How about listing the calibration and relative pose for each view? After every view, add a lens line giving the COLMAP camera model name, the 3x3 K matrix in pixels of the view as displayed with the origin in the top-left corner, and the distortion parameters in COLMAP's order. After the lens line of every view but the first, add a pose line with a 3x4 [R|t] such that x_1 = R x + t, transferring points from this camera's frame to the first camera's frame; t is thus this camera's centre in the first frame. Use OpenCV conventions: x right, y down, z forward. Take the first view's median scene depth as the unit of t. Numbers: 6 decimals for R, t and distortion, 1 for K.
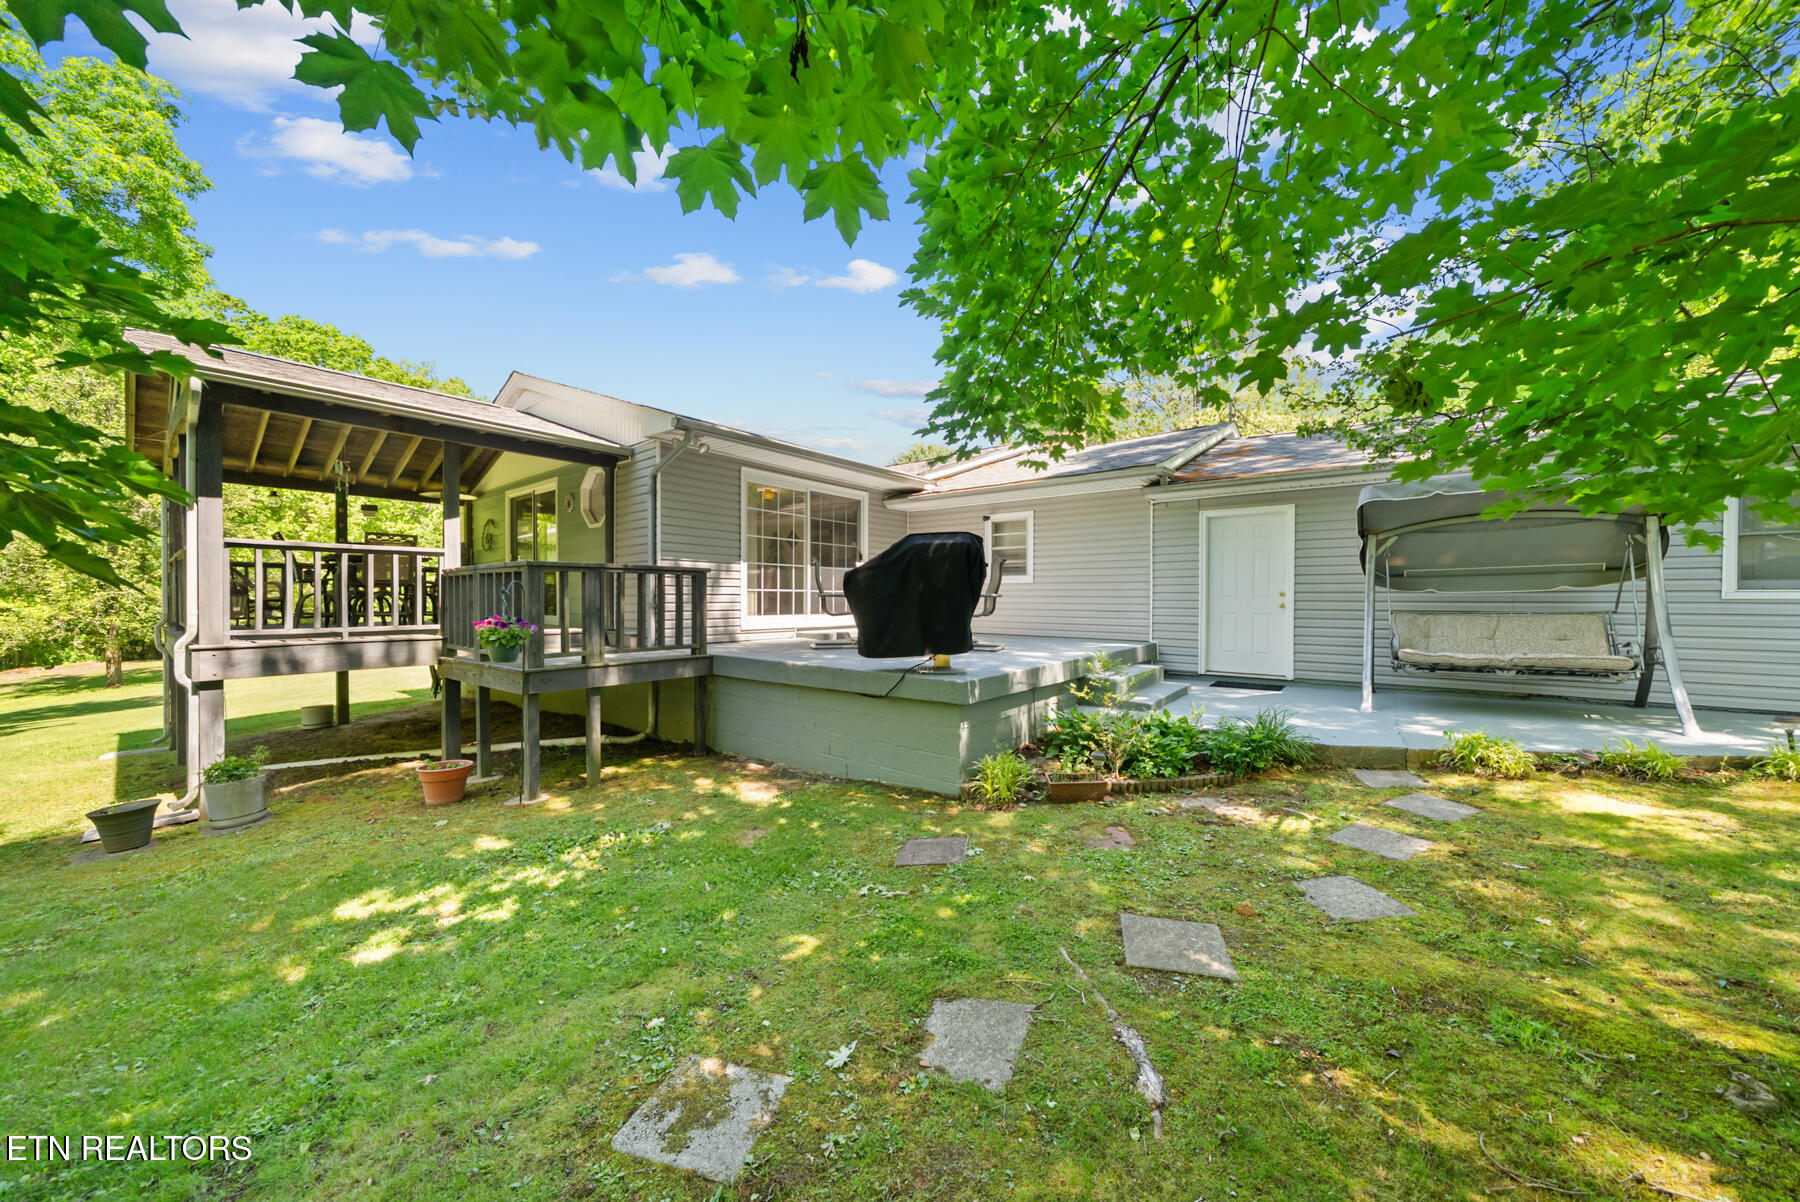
lens RADIAL K [[614.2, 0, 900.0], [0, 614.2, 601.0], [0, 0, 1]] dist [-0.006602, 0.000022]
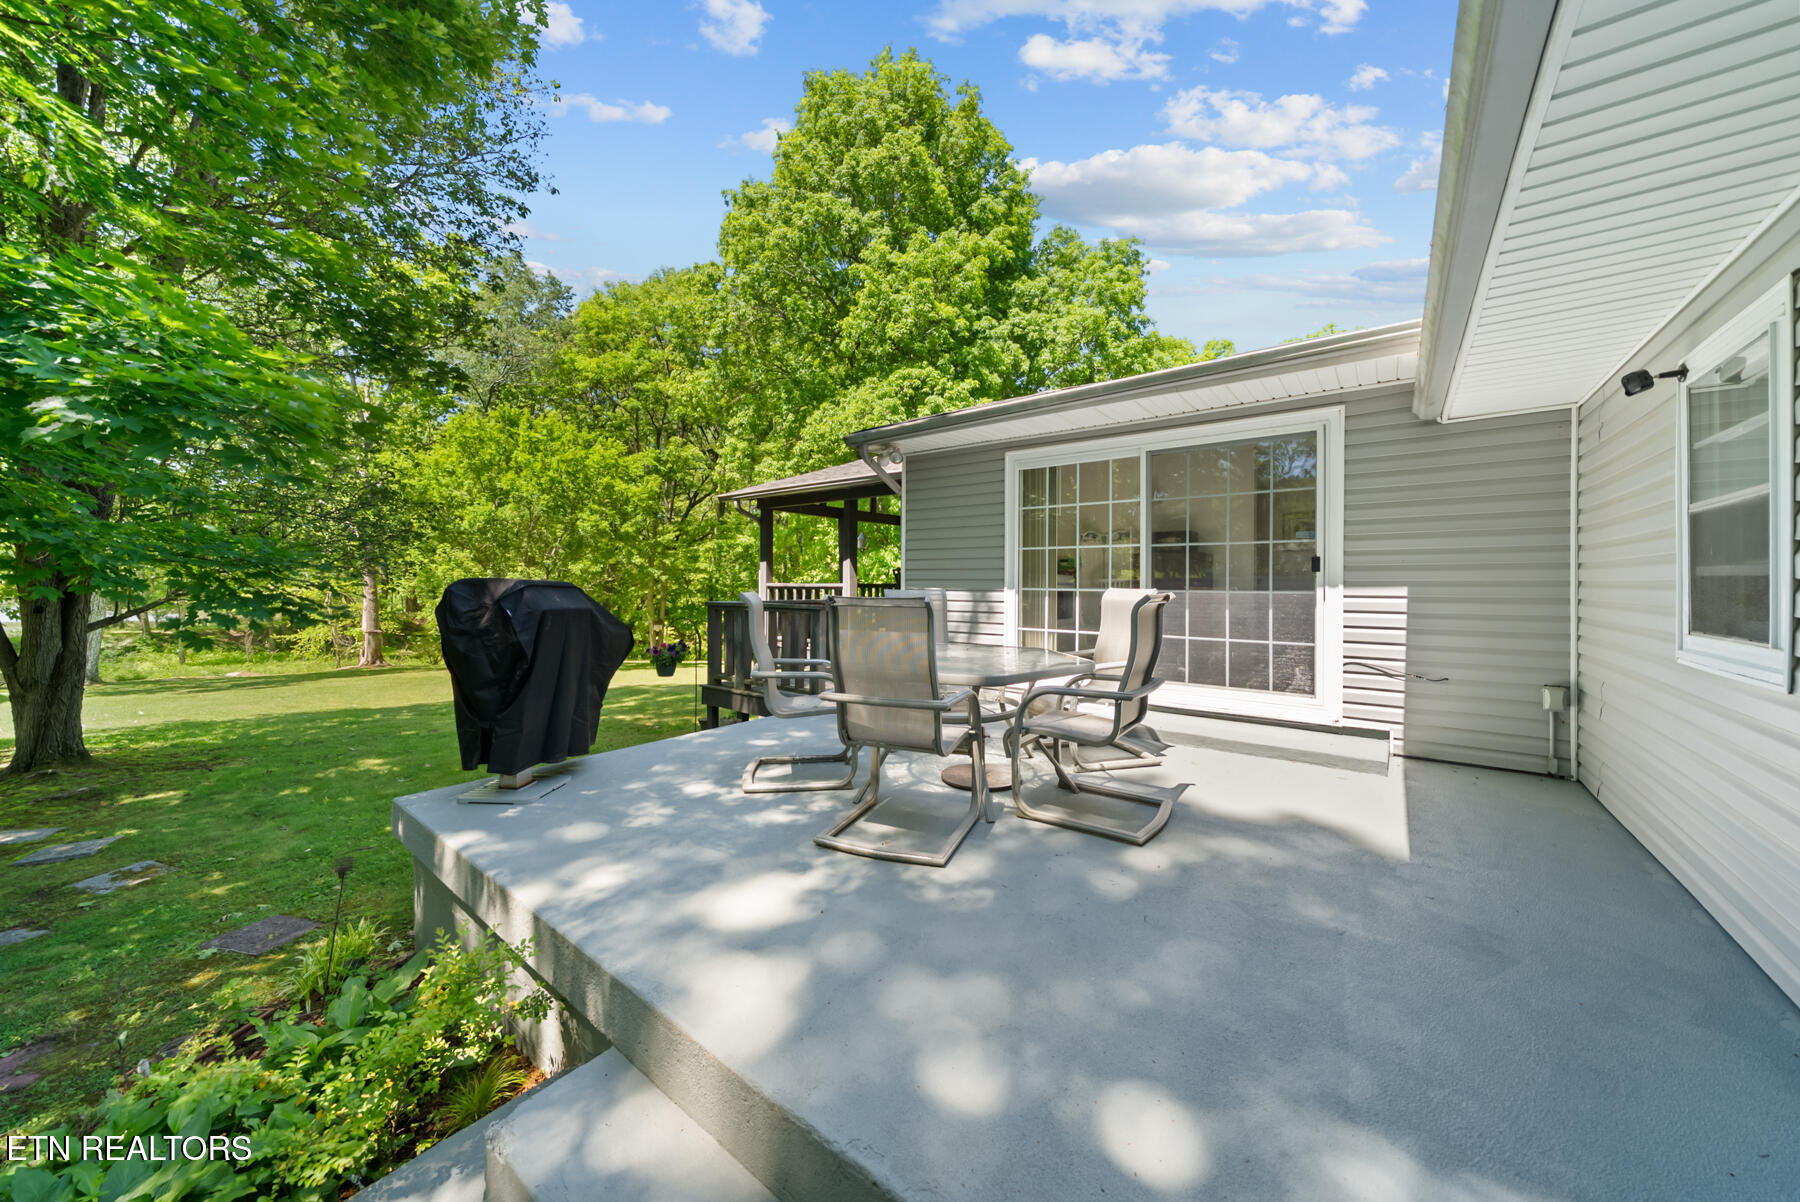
lens RADIAL K [[637.4, 0, 904.5], [0, 637.4, 572.6], [0, 0, 1]] dist [-0.001981, -0.000191]
pose [[0.017607, -0.022589, -0.999590, 0.822908], [-0.020009, 0.999537, -0.022940, -0.109583], [0.999645, 0.020404, 0.017147, 1.500135]]
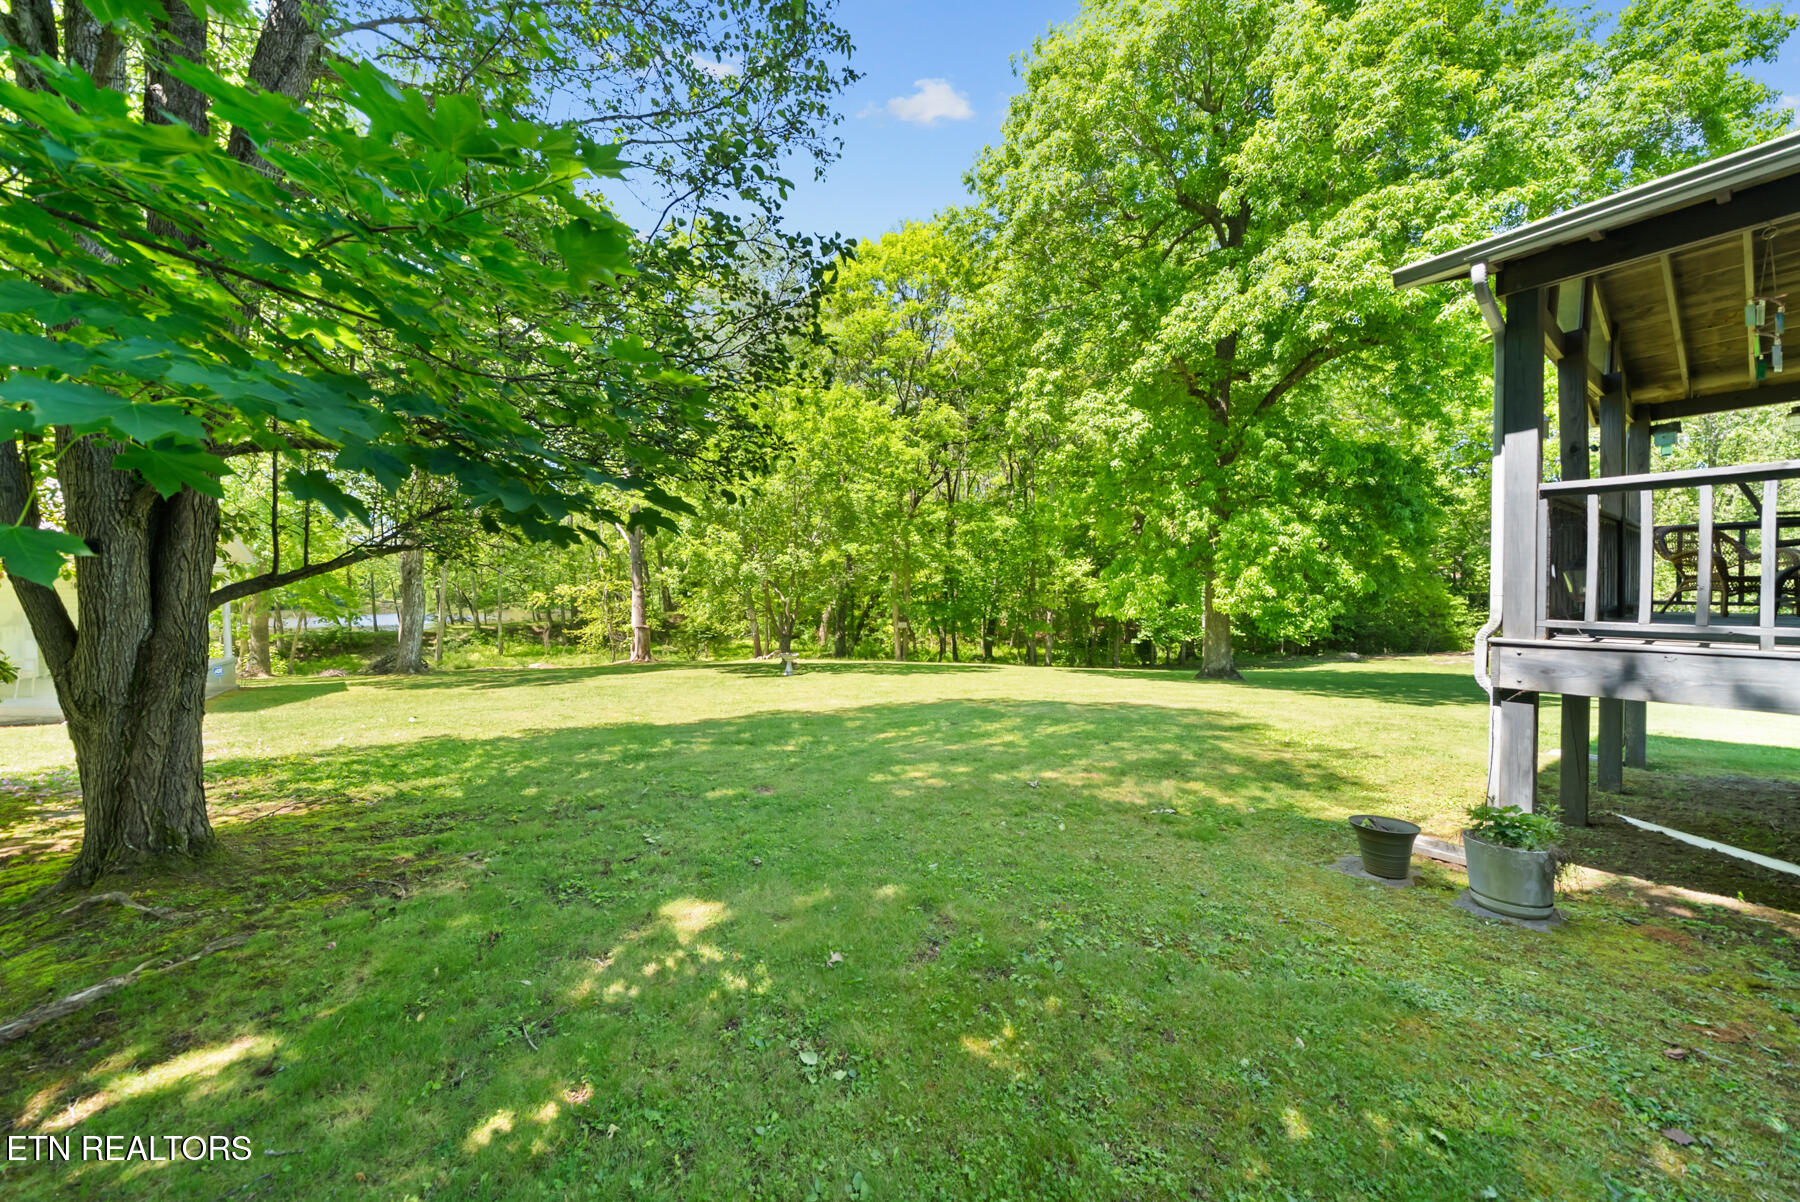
lens RADIAL K [[625.0, 0, 895.0], [0, 625.0, 597.6], [0, 0, 1]] dist [-0.005861, 0.000043]
pose [[-0.279123, 0.013465, -0.960161, -0.263464], [-0.006740, 0.999850, 0.015981, 0.019468], [0.960232, 0.010932, -0.278991, 0.562848]]
